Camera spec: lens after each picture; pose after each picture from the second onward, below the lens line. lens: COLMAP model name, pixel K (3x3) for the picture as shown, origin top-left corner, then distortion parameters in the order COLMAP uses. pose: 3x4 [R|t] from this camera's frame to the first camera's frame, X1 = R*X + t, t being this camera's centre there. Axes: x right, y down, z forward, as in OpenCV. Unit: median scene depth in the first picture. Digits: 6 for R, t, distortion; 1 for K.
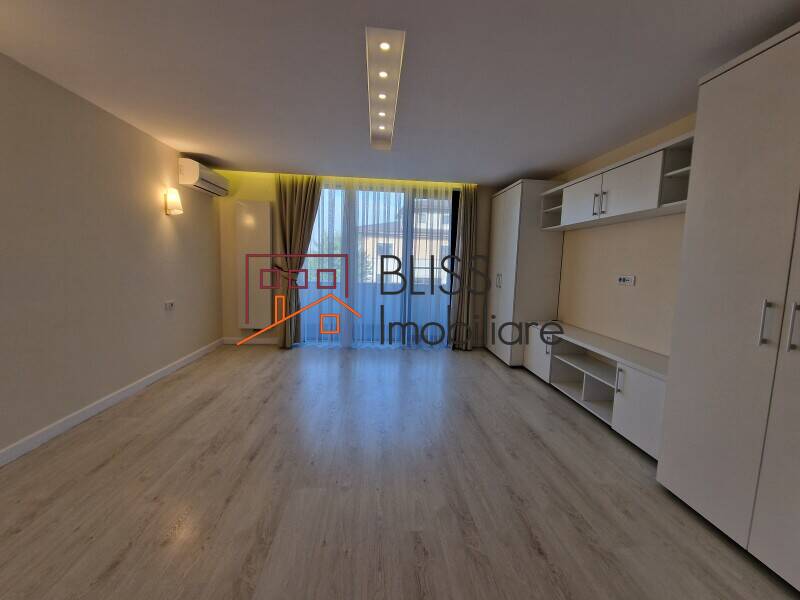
lens RADIAL K [[330.6, 0, 405.0], [0, 330.6, 298.7], [0, 0, 1]] dist [-0.007242, 0.000149]
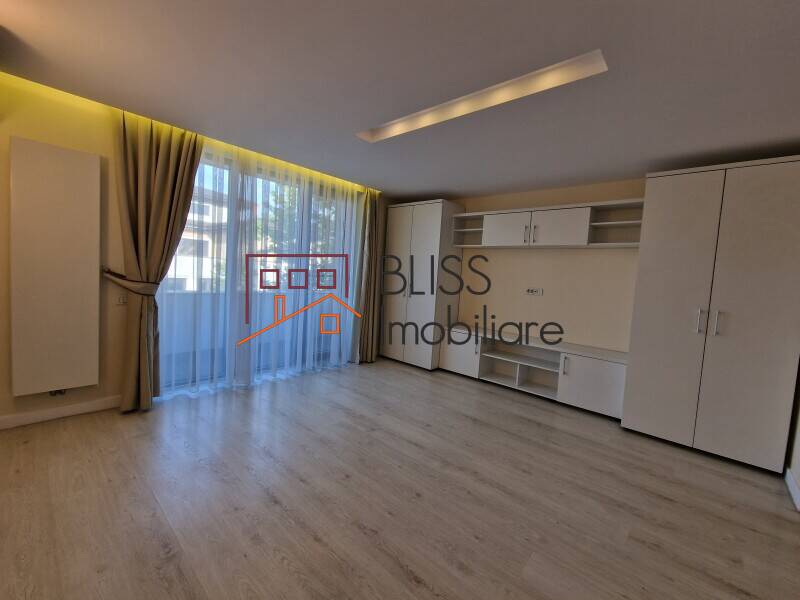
lens RADIAL K [[330.6, 0, 404.4], [0, 330.6, 297.7], [0, 0, 1]] dist [-0.007242, 0.000149]
pose [[0.721998, -0.035931, 0.690961, -0.566911], [0.035004, 0.999269, 0.015386, -0.059897], [-0.691009, 0.013078, 0.722728, 0.328242]]
